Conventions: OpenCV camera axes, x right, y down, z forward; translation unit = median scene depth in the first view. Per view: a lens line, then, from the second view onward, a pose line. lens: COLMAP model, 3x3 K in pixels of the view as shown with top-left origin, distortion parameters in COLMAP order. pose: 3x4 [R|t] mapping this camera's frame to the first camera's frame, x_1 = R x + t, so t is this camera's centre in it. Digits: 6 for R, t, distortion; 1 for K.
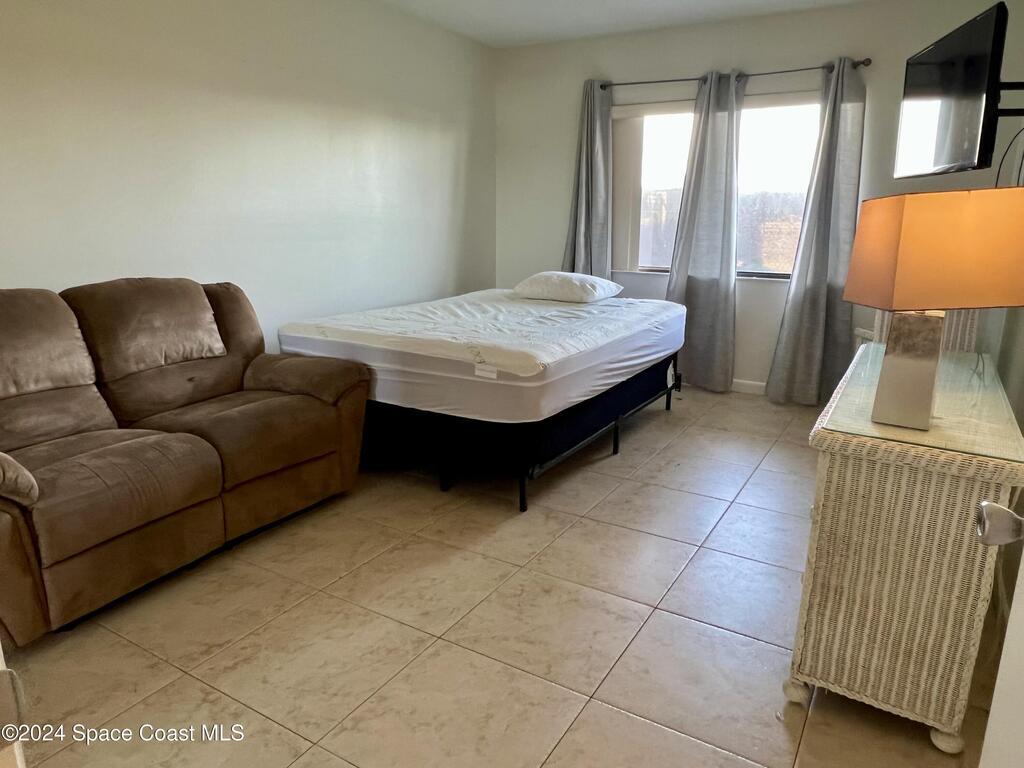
lens RADIAL K [[690.8, 0, 512.0], [0, 690.8, 384.0], [0, 0, 1]] dist [0.006712, 0.002313]
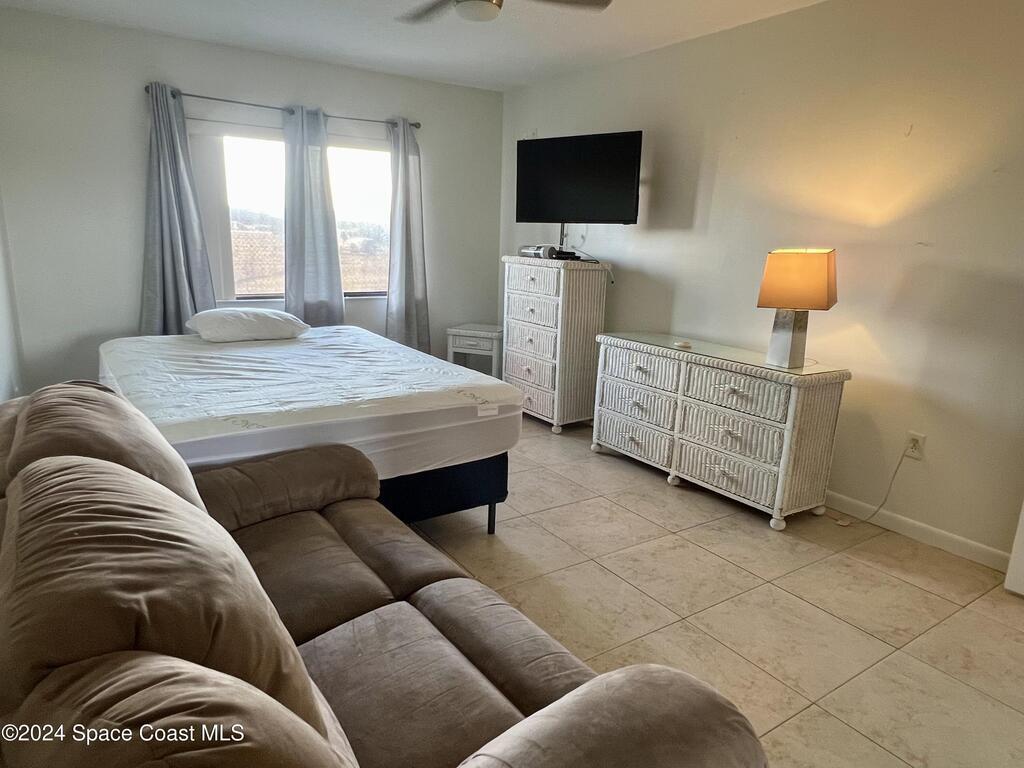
lens RADIAL K [[644.0, 0, 512.0], [0, 644.0, 384.0], [0, 0, 1]] dist [0.000072, -0.000941]
pose [[0.434256, -0.199729, 0.878368, -0.543203], [0.194853, 0.972850, 0.124880, -0.107229], [-0.879462, 0.116923, 0.461384, 0.337296]]
